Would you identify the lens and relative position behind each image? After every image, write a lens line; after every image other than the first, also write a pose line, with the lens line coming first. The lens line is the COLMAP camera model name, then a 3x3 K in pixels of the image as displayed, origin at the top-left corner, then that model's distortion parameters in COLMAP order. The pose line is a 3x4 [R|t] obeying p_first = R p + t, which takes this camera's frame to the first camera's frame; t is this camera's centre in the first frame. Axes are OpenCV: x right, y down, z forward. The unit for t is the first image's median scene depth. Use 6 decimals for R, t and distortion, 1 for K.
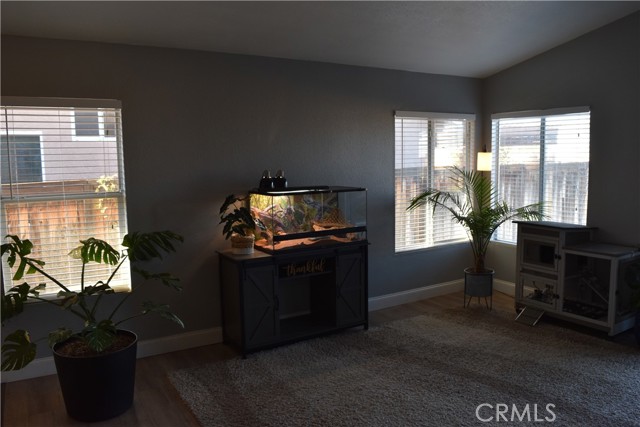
lens RADIAL K [[500.2, 0, 318.7], [0, 500.2, 215.2], [0, 0, 1]] dist [-0.077819, -0.002877]
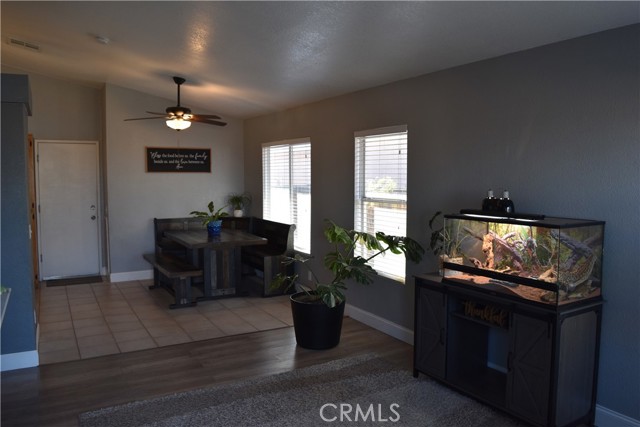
lens RADIAL K [[500.2, 0, 318.8], [0, 500.2, 212.0], [0, 0, 1]] dist [-0.077819, -0.002877]
pose [[0.010665, 0.099892, -0.994941, 0.712149], [-0.096951, 0.990413, 0.098398, -0.103933], [0.995232, 0.095411, 0.020247, 0.659344]]
